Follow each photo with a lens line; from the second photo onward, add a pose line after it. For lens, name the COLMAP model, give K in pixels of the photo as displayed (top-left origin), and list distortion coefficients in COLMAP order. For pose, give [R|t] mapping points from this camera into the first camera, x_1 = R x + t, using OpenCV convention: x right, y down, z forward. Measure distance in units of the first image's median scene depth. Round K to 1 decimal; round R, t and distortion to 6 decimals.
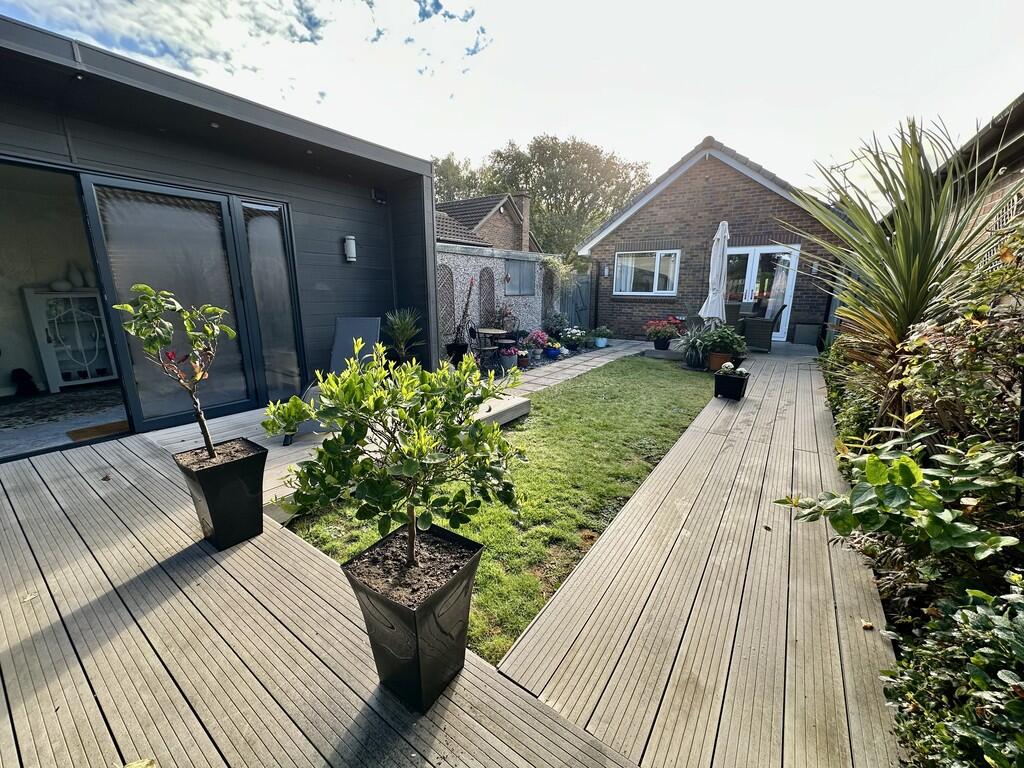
lens RADIAL K [[408.1, 0, 510.2], [0, 408.1, 382.1], [0, 0, 1]] dist [-0.001441, 0.000199]
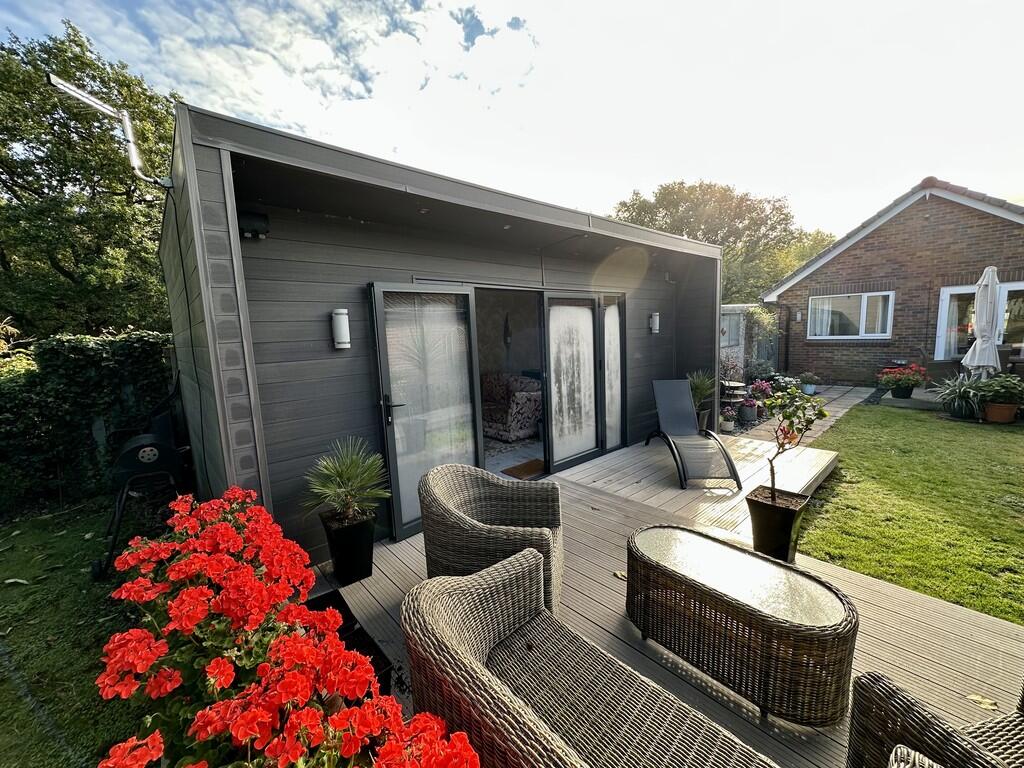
lens RADIAL K [[408.1, 0, 510.2], [0, 408.1, 382.1], [0, 0, 1]] dist [-0.001441, 0.000199]
pose [[0.971664, -0.015067, -0.235884, -0.589571], [-0.007762, 0.995394, -0.095553, -0.036897], [0.236237, 0.094676, 0.967072, -0.286414]]
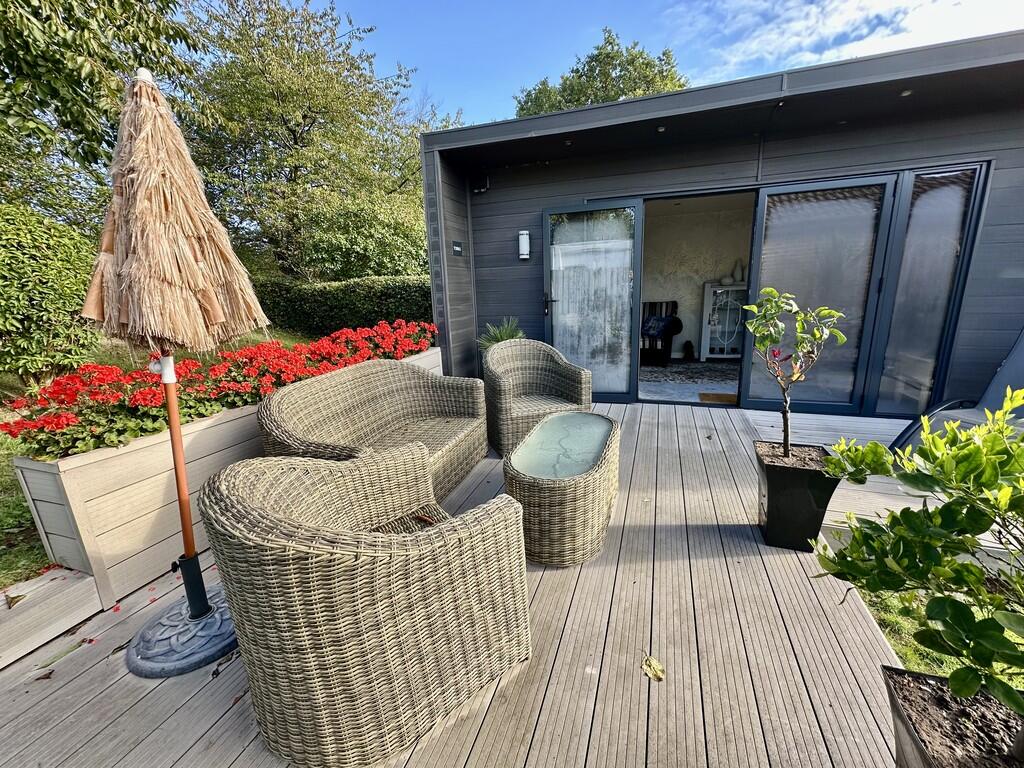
lens RADIAL K [[408.1, 0, 510.2], [0, 408.1, 382.1], [0, 0, 1]] dist [-0.001441, 0.000199]
pose [[0.262032, 0.206865, -0.942627, 0.002267], [-0.178412, 0.970303, 0.163344, -0.016751], [0.948424, 0.125375, 0.291158, 0.015635]]
